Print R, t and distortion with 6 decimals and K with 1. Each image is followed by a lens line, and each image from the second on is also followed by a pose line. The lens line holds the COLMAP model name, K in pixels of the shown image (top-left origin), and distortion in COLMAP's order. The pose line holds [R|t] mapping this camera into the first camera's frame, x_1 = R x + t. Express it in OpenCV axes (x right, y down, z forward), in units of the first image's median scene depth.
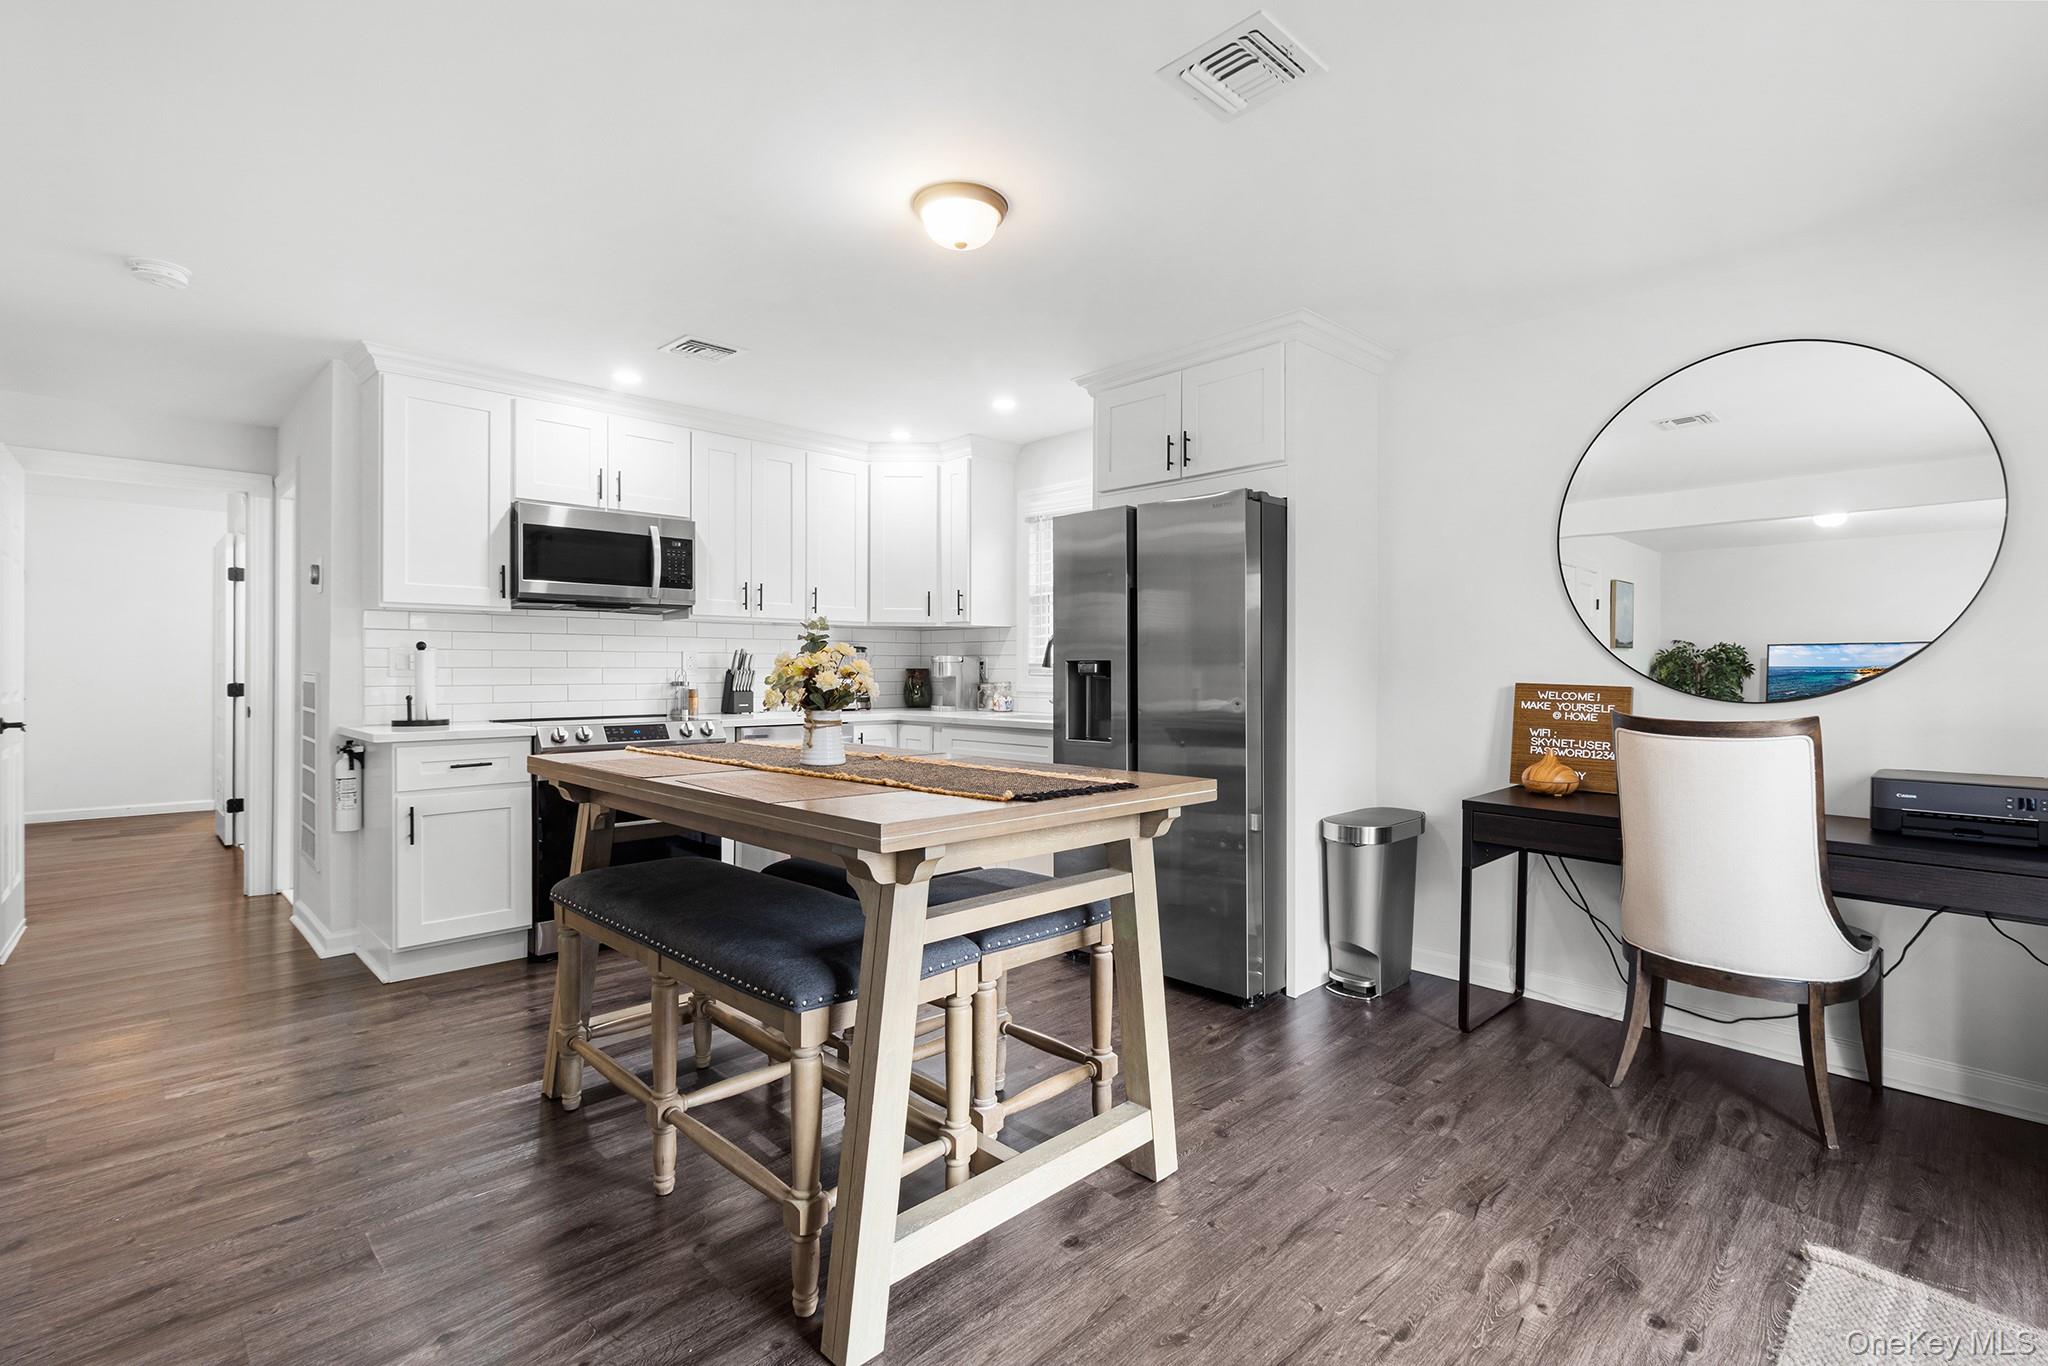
lens RADIAL K [[981.8, 0, 1027.4], [0, 981.8, 675.1], [0, 0, 1]] dist [0.011828, 0.000416]
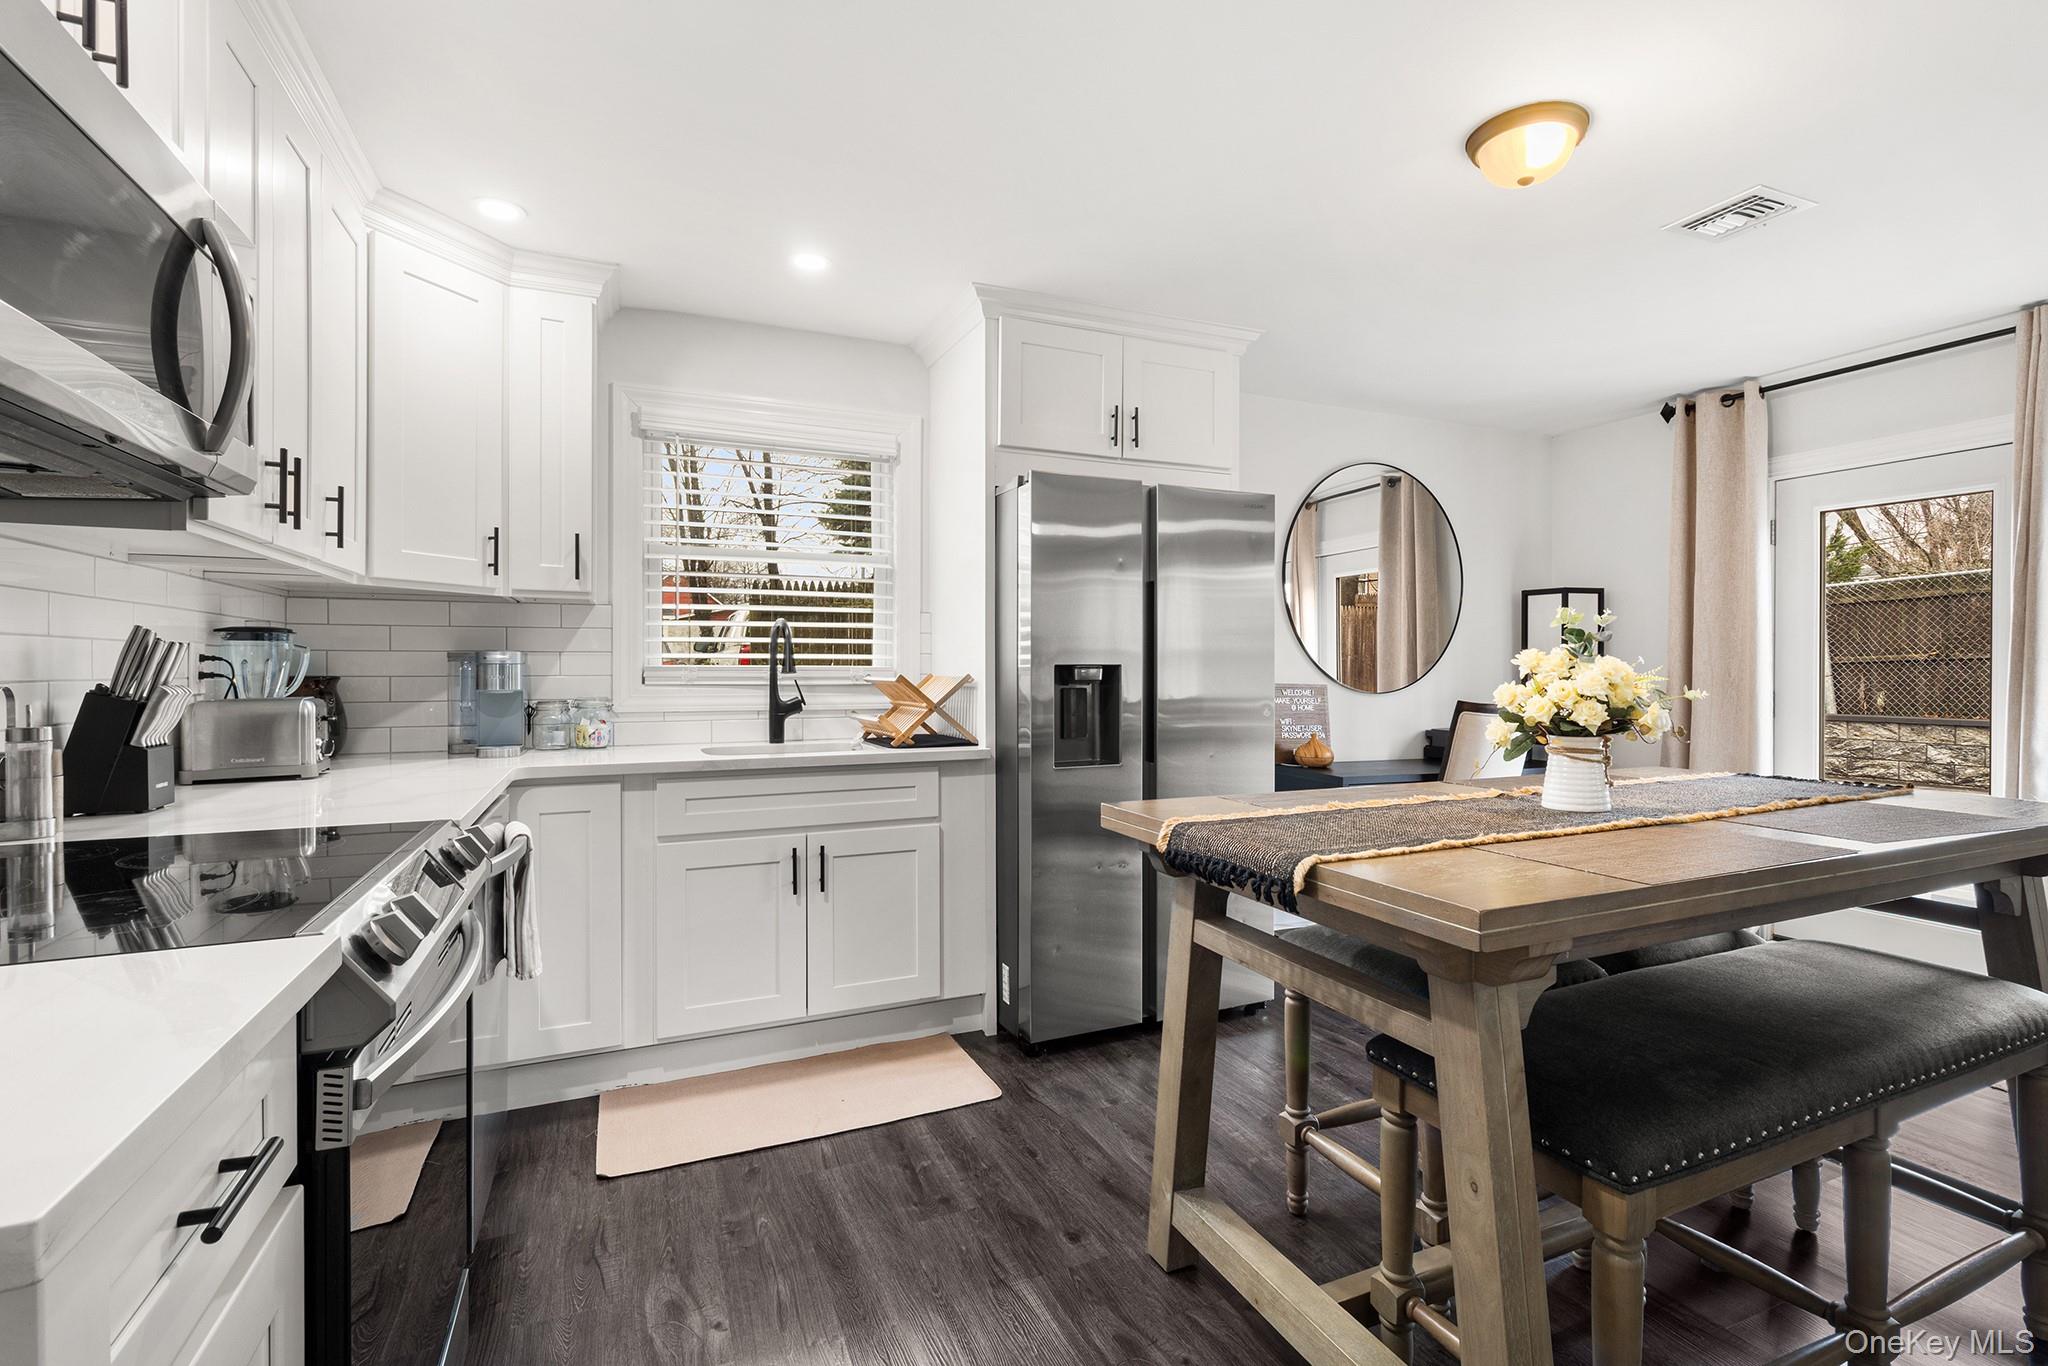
lens RADIAL K [[1008.8, 0, 1089.3], [0, 1008.8, 667.0], [0, 0, 1]] dist [0.036769, -0.000076]
pose [[0.313614, -0.002778, 0.949546, -0.696557], [0.005711, 0.999983, 0.001040, -0.013476], [-0.949533, 0.005097, 0.313625, 0.725565]]
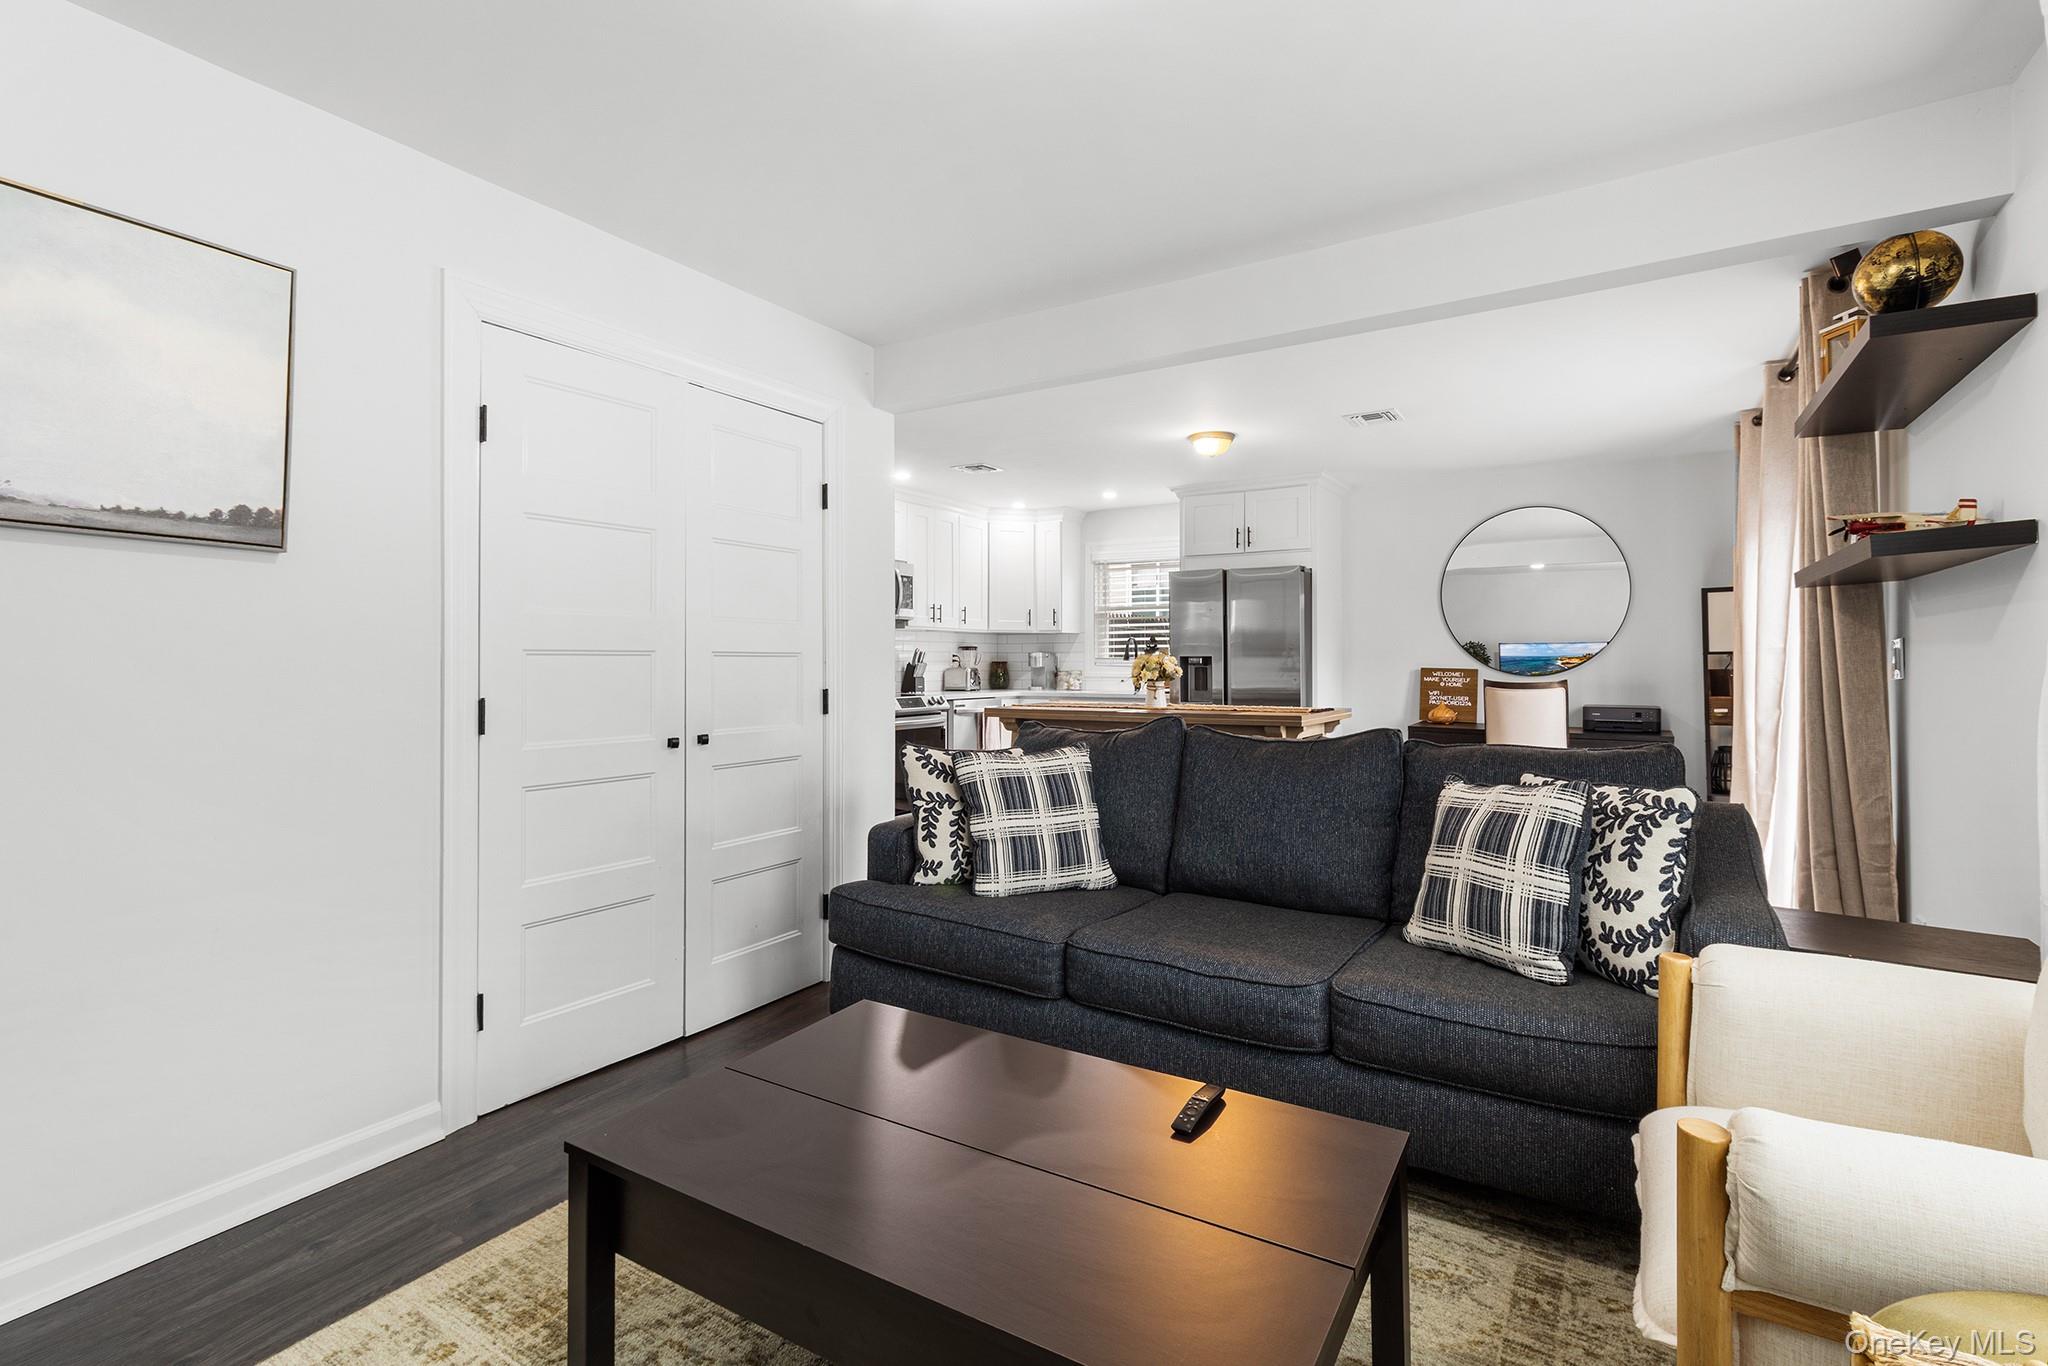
lens RADIAL K [[963.2, 0, 1055.9], [0, 963.2, 655.2], [0, 0, 1]] dist [0.000652, -0.000118]
pose [[0.970705, -0.001645, 0.240270, -0.569957], [0.005288, 0.999881, -0.014517, 0.006600], [-0.240217, 0.015362, 0.970598, -0.572755]]
